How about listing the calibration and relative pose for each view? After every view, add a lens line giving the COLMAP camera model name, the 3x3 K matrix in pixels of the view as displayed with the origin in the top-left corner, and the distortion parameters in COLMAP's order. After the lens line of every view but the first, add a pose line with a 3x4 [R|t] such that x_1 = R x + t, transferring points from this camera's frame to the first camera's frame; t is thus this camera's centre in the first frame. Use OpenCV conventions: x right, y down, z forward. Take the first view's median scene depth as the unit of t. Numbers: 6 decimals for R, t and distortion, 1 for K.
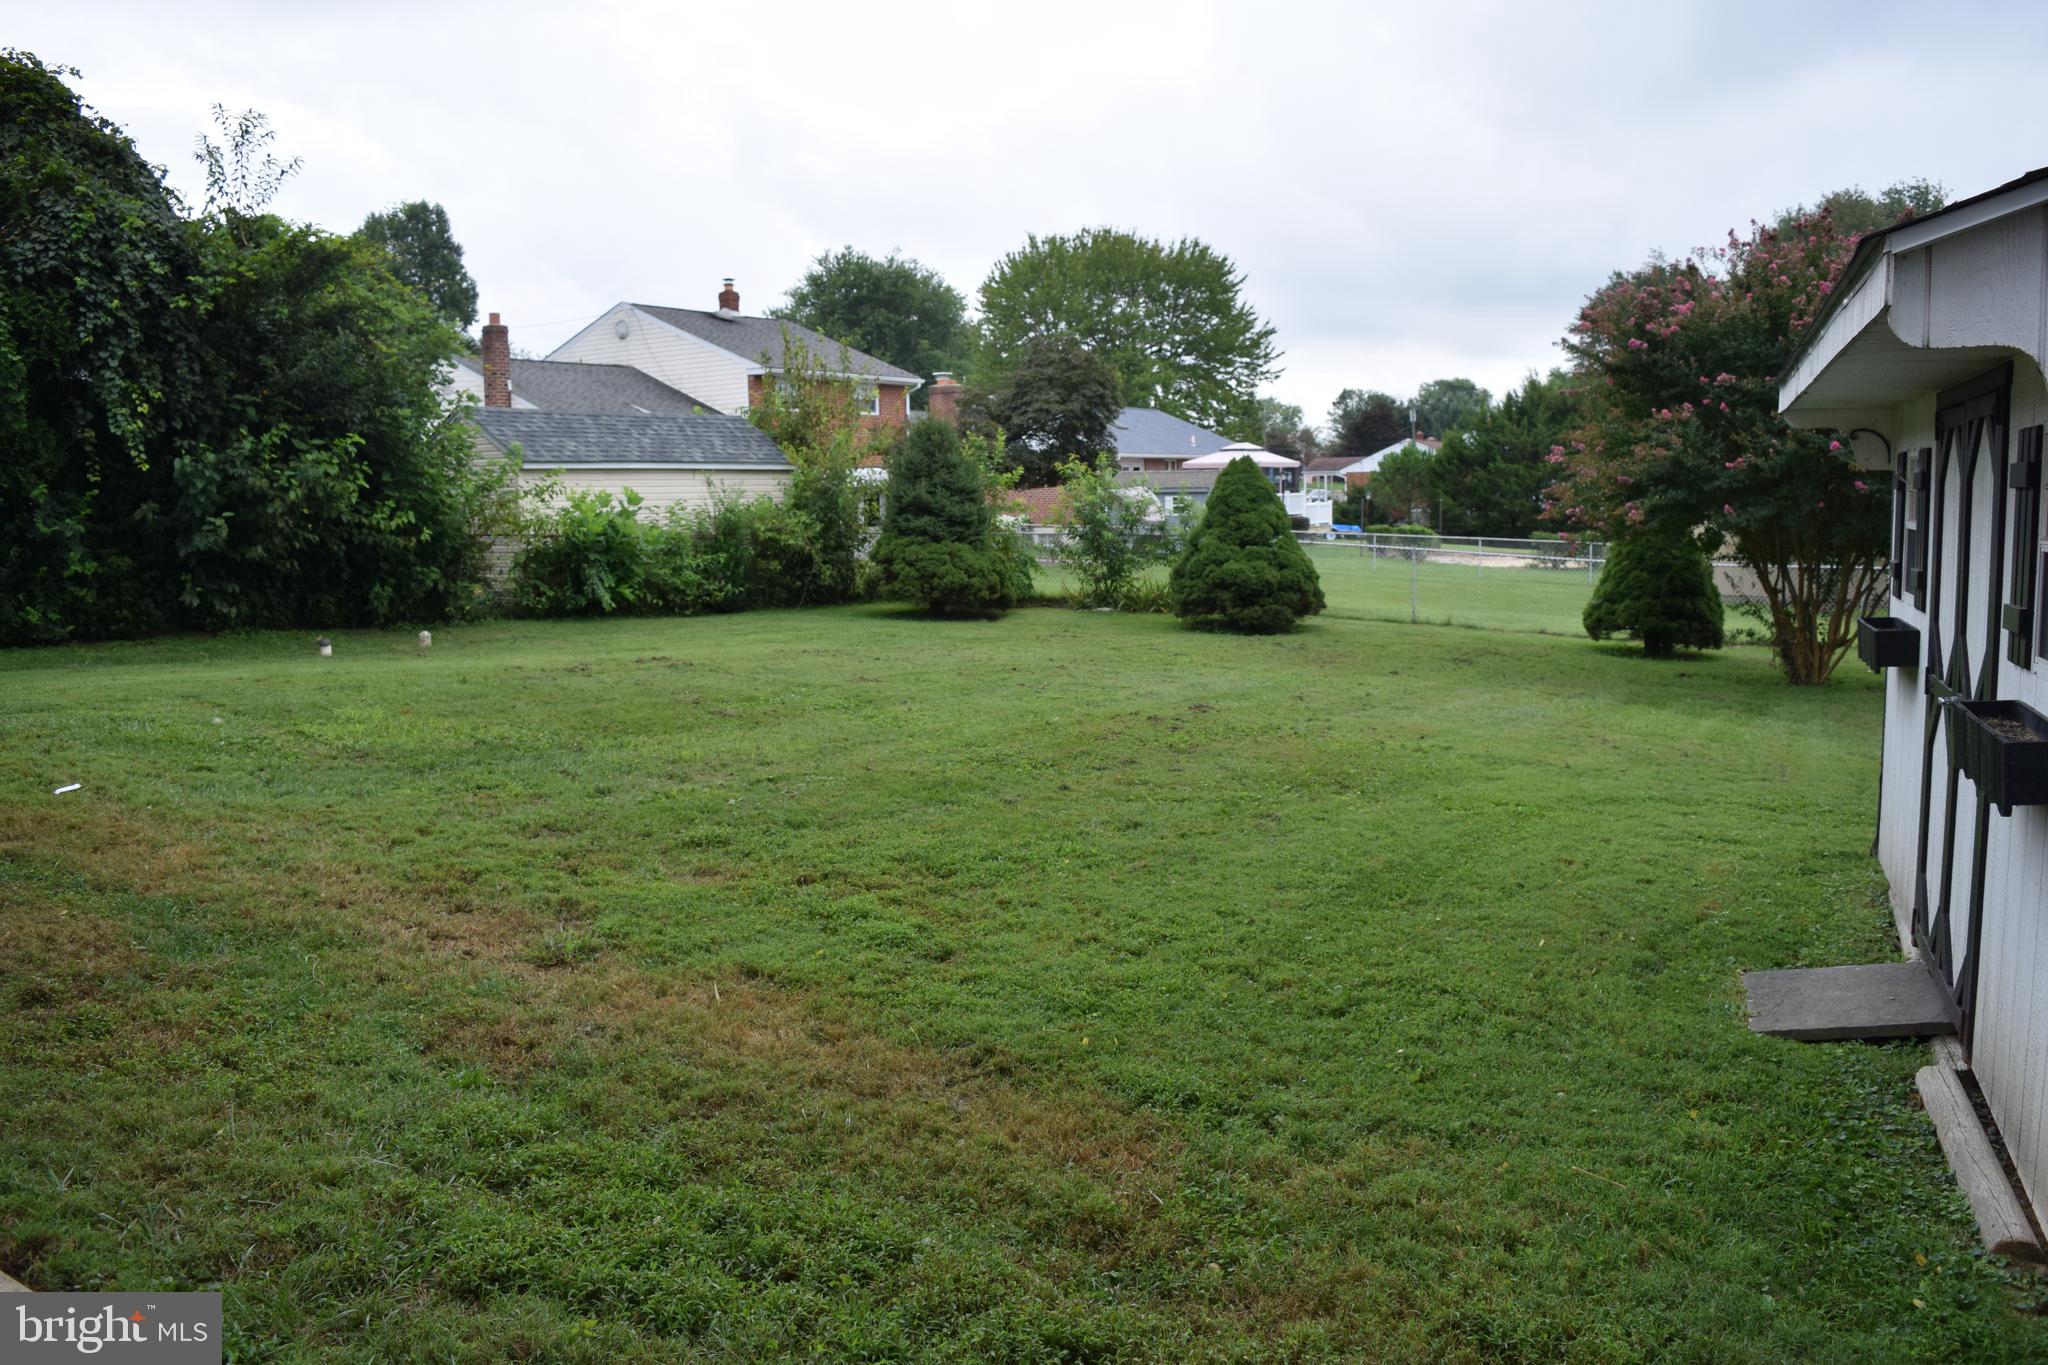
lens RADIAL K [[1594.6, 0, 1029.0], [0, 1594.6, 666.8], [0, 0, 1]] dist [-0.082378, 0.010829]
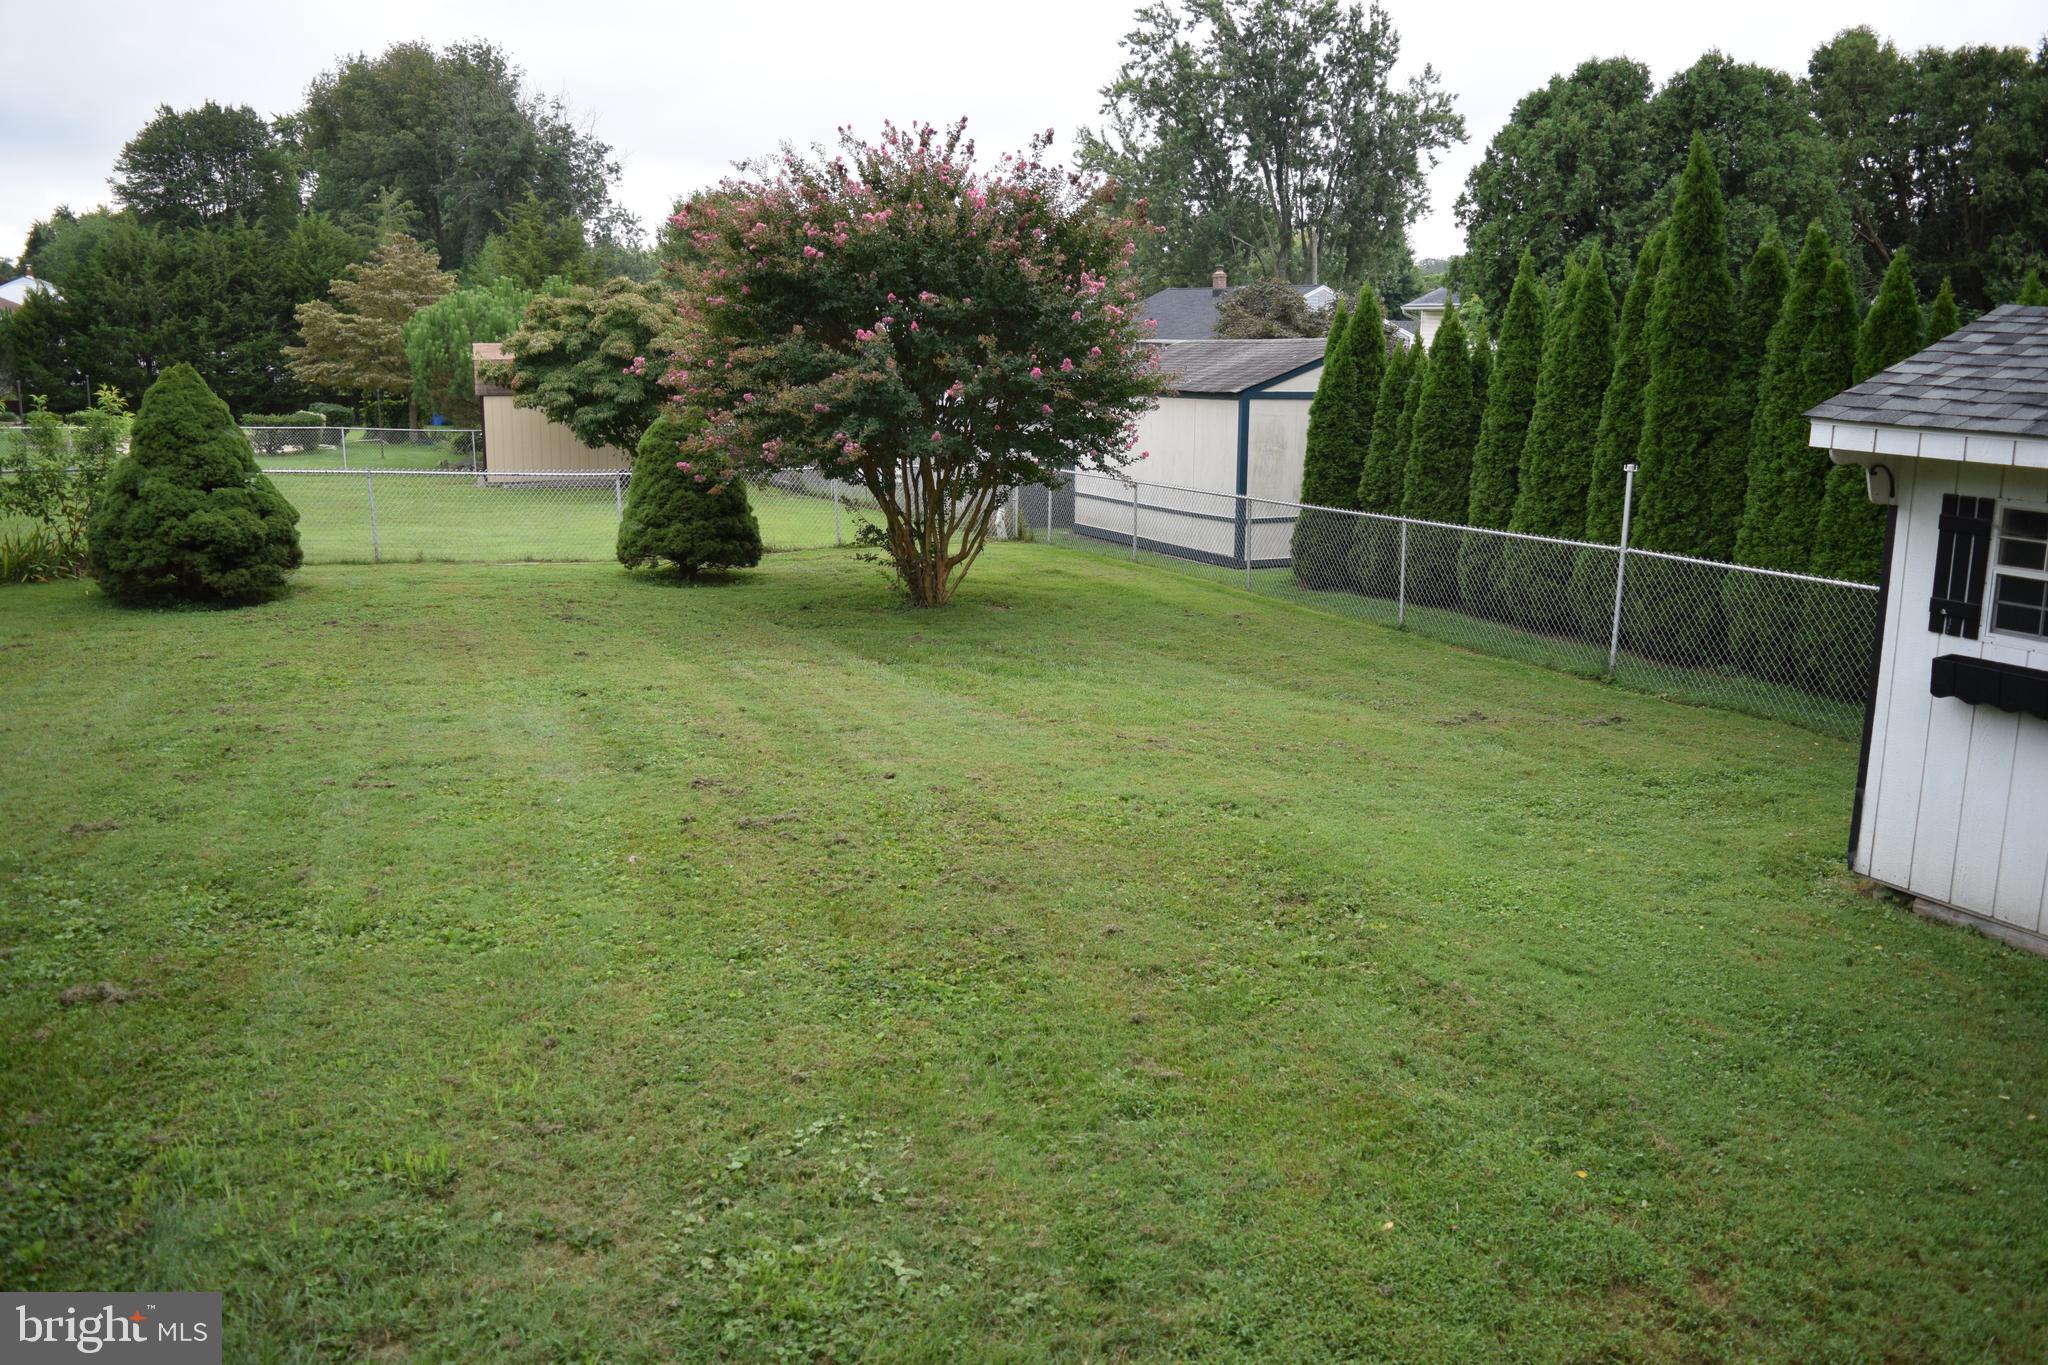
lens RADIAL K [[1594.6, 0, 1015.9], [0, 1594.6, 682.5], [0, 0, 1]] dist [-0.082378, 0.010829]
pose [[0.637436, -0.152361, 0.755289, -0.187059], [0.072178, 0.987751, 0.138339, -0.060301], [-0.767115, -0.033667, 0.640625, 0.246518]]
